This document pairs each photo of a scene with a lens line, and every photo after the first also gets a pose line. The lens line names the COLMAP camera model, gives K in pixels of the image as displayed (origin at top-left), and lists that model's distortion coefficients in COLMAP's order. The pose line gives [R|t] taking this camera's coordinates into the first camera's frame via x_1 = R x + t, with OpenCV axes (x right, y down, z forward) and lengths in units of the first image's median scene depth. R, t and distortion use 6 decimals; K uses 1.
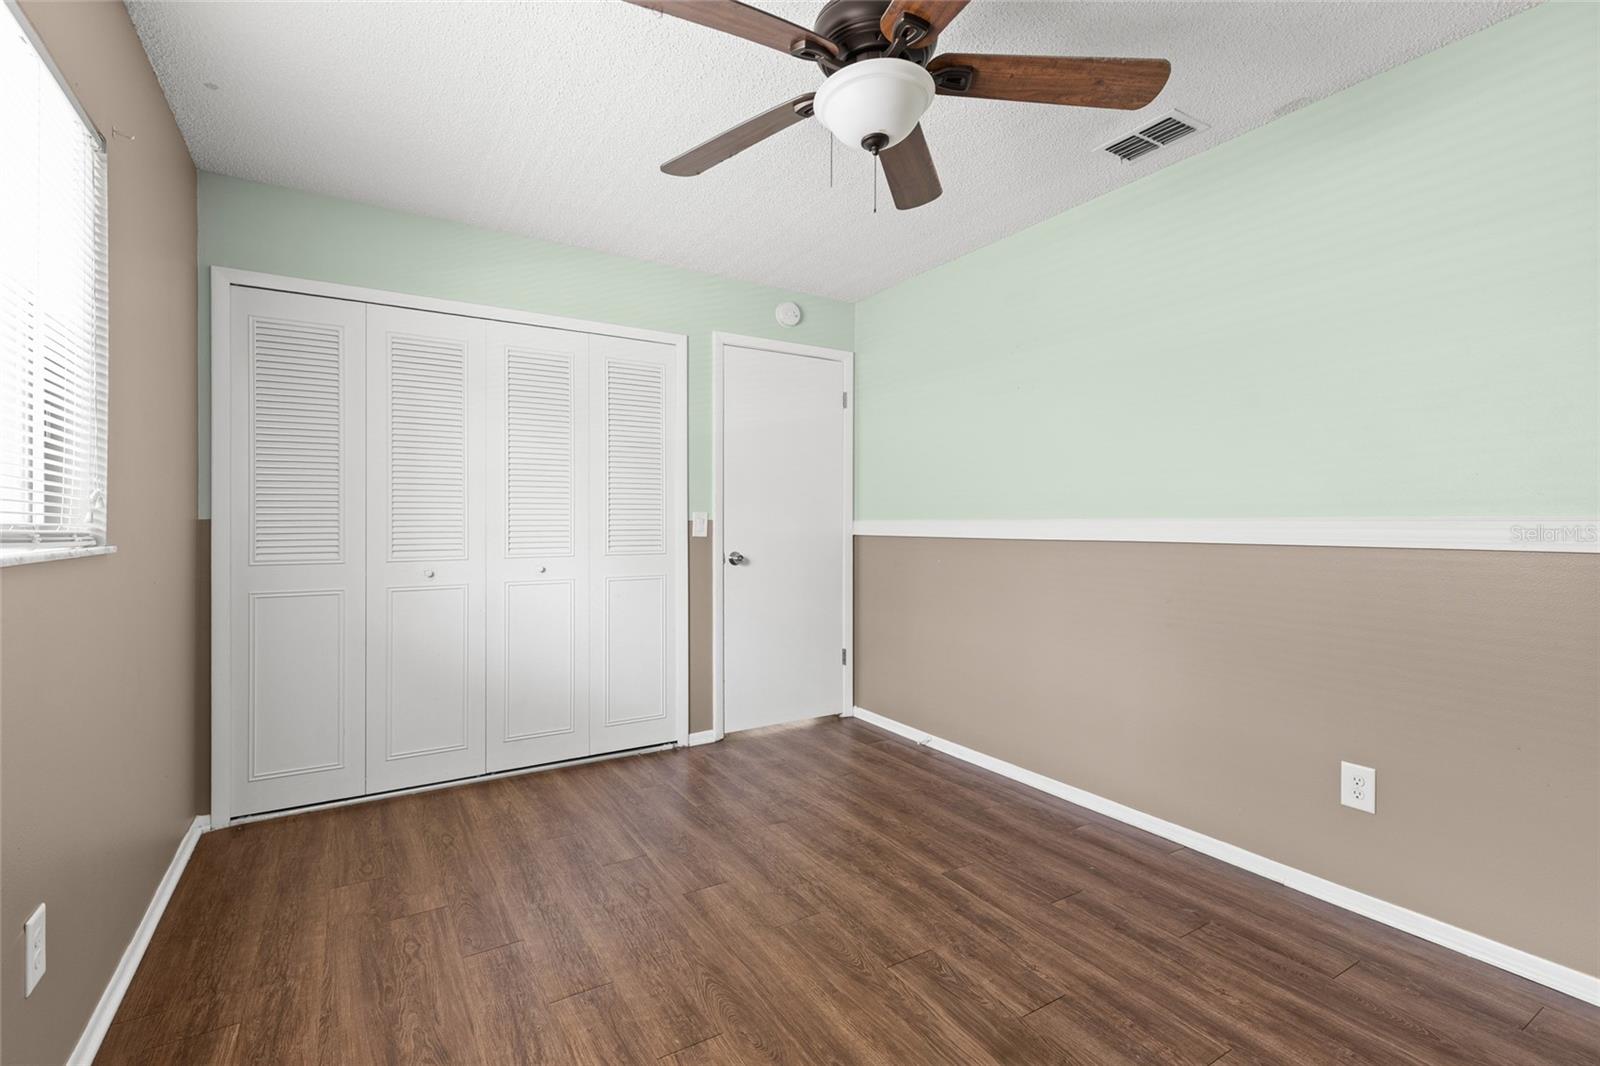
lens RADIAL K [[726.0, 0, 797.9], [0, 726.0, 529.9], [0, 0, 1]] dist [0.009269, -0.000180]
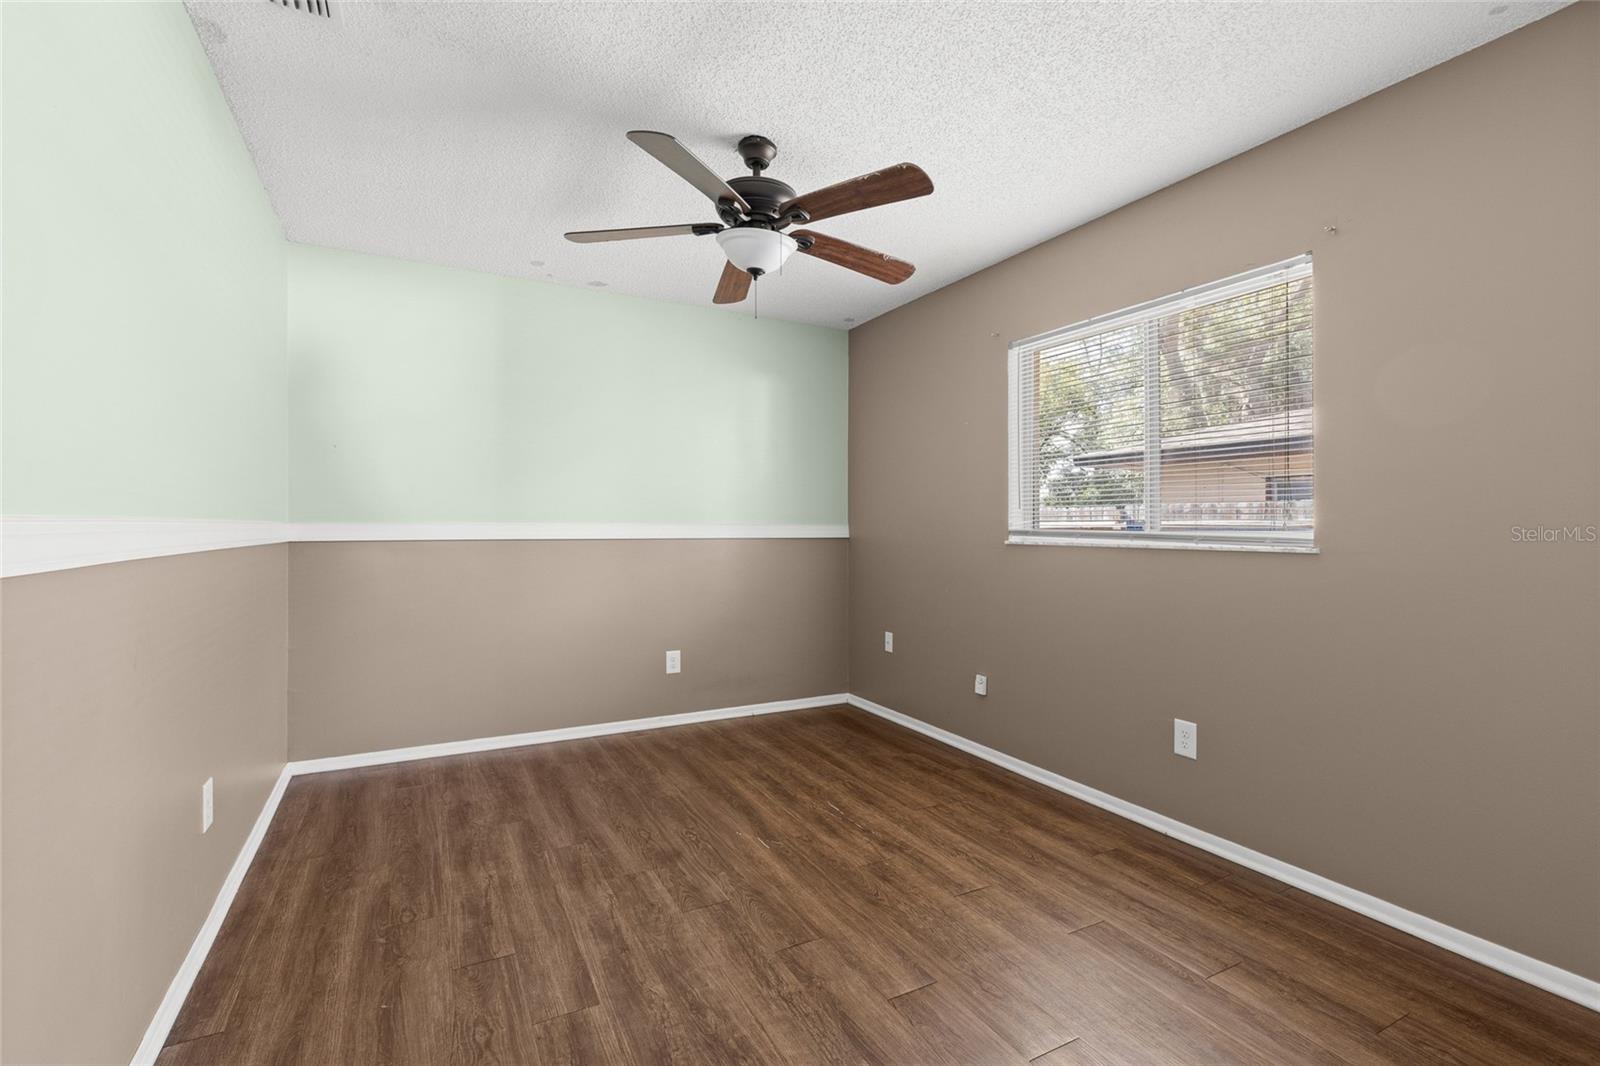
lens RADIAL K [[726.0, 0, 797.6], [0, 726.0, 528.3], [0, 0, 1]] dist [0.009269, -0.000180]
pose [[-0.998008, -0.005414, 0.062854, -0.055780], [-0.004774, 0.999935, 0.010332, -0.020647], [-0.062906, 0.010011, -0.997969, 2.029668]]
